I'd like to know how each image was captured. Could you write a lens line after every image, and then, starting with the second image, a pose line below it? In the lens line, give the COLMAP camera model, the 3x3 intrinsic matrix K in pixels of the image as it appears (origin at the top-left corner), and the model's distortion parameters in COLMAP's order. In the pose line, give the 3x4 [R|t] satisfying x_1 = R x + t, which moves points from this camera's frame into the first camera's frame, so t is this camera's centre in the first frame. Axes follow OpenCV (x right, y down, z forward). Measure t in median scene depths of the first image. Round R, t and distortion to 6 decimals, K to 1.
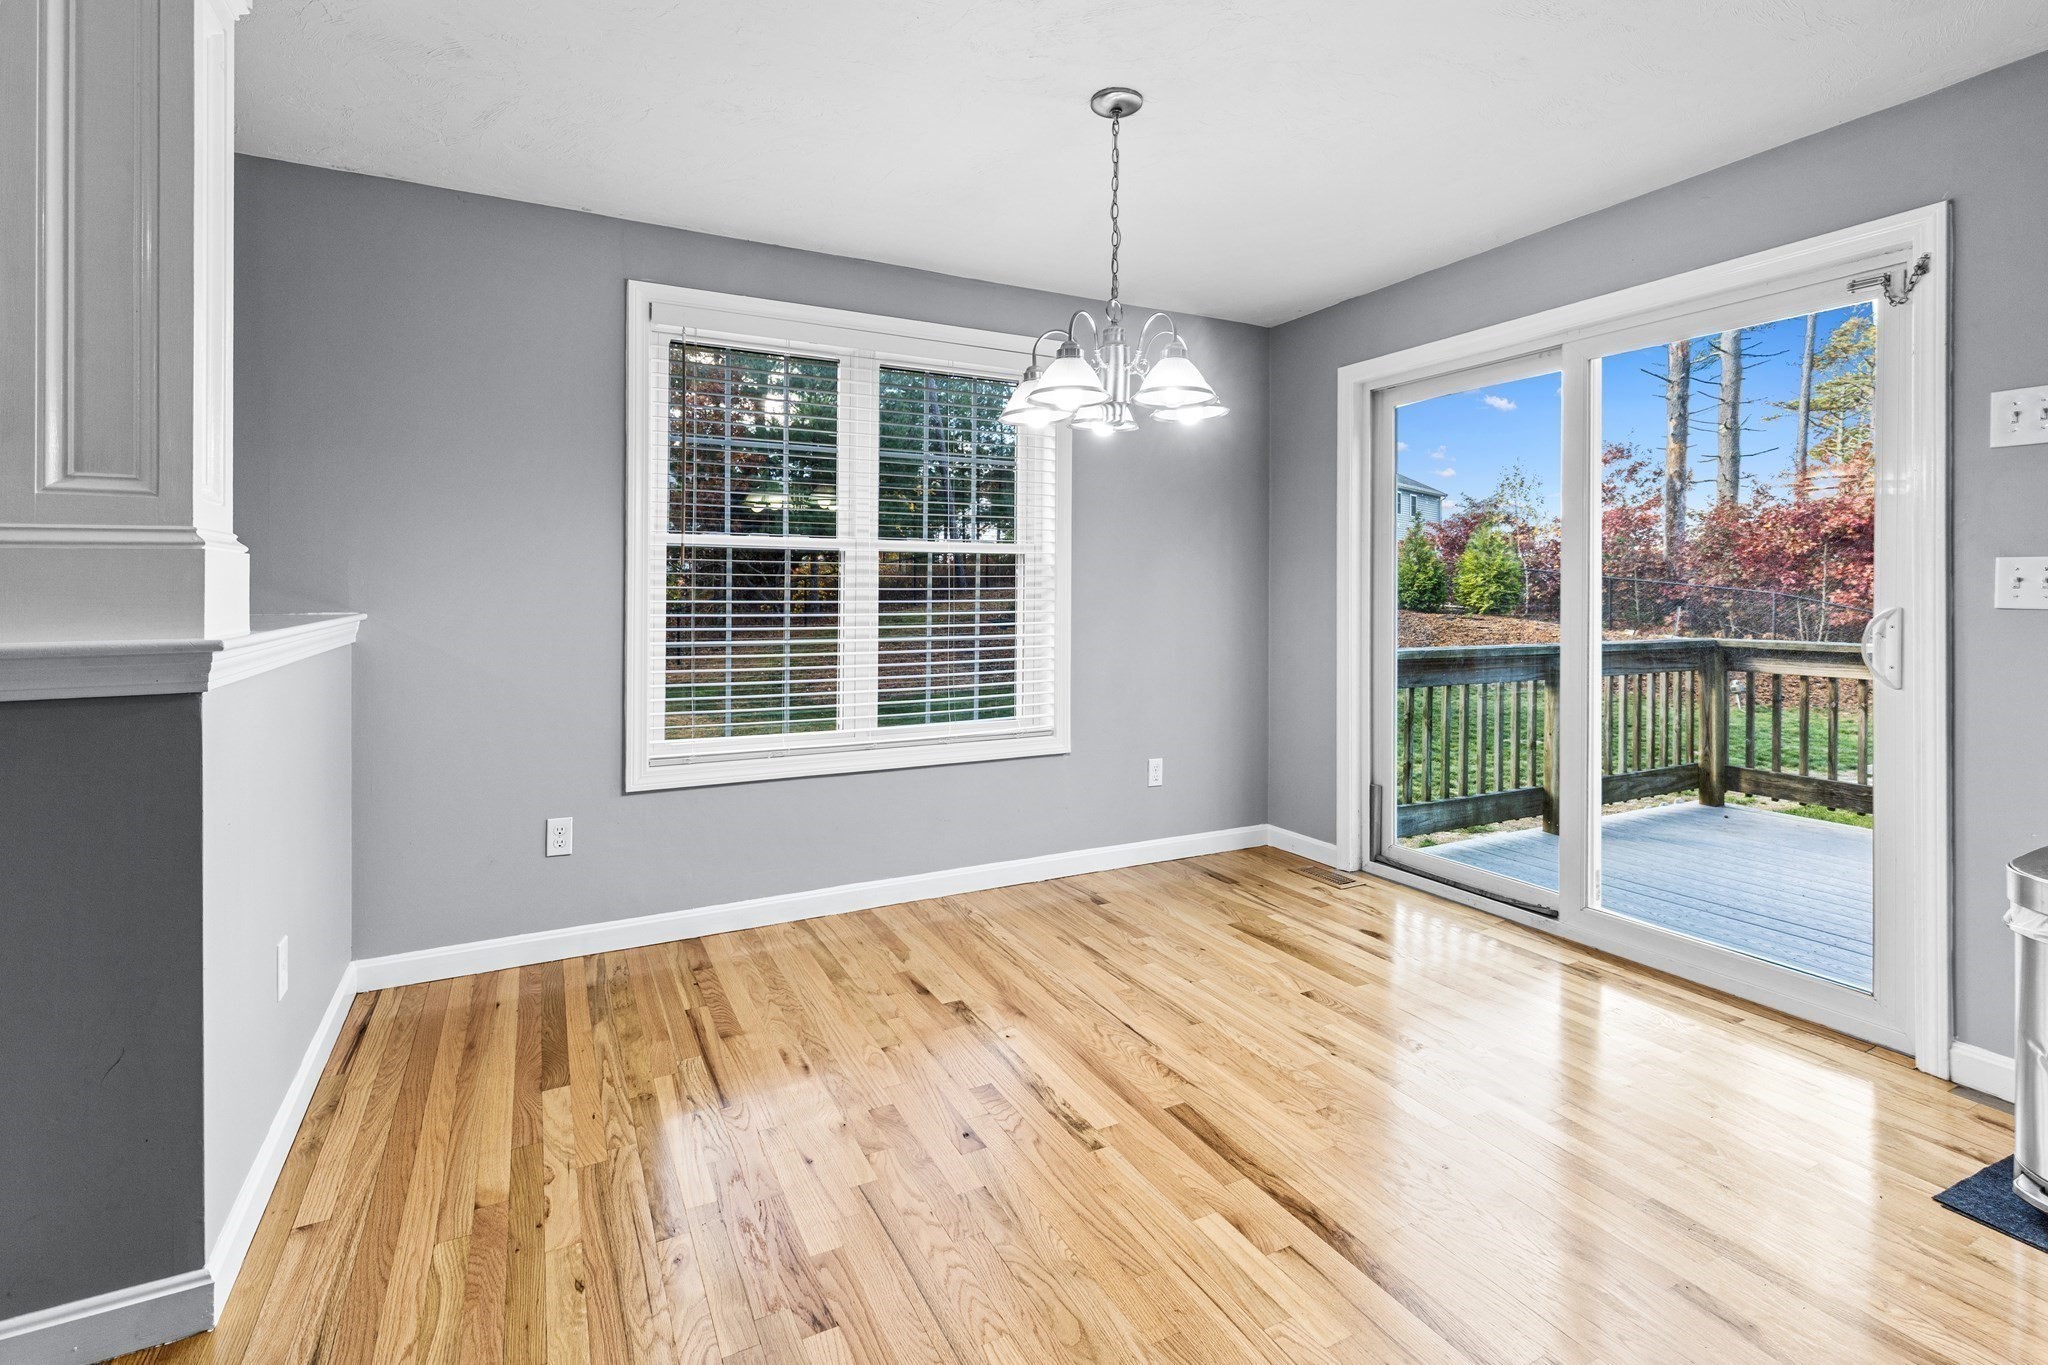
lens RADIAL K [[962.2, 0, 1023.6], [0, 962.2, 592.9], [0, 0, 1]] dist [0.000089, -0.002064]
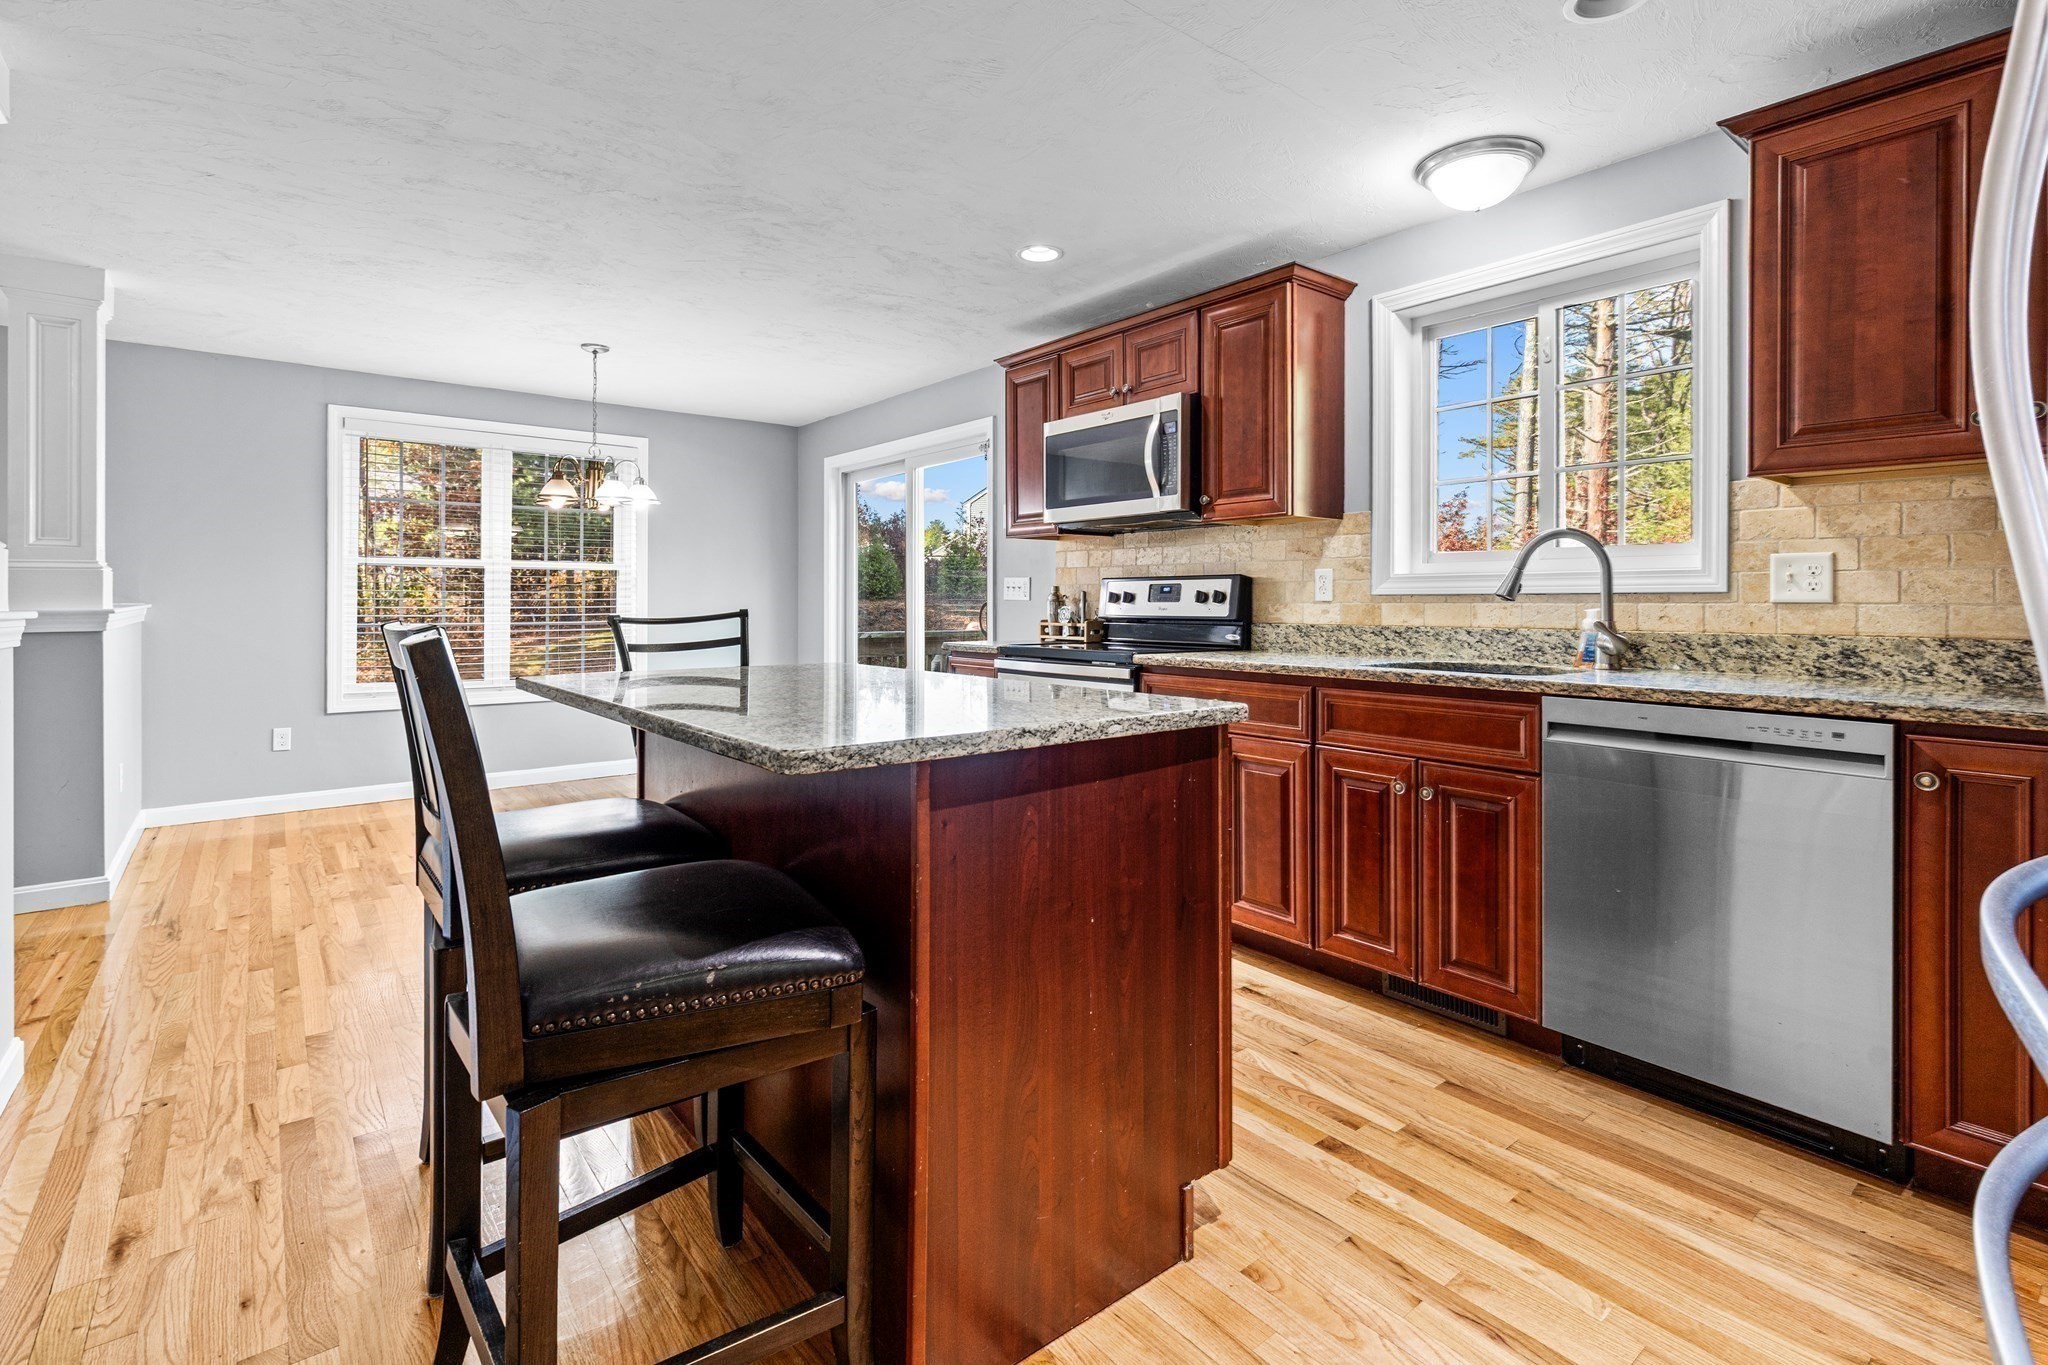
lens RADIAL K [[962.2, 0, 1035.2], [0, 962.2, 604.5], [0, 0, 1]] dist [0.000089, -0.002064]
pose [[0.978817, -0.001308, 0.204734, 0.441058], [0.001180, 0.999999, 0.000750, 0.019634], [-0.204735, -0.000493, 0.978817, -0.869939]]
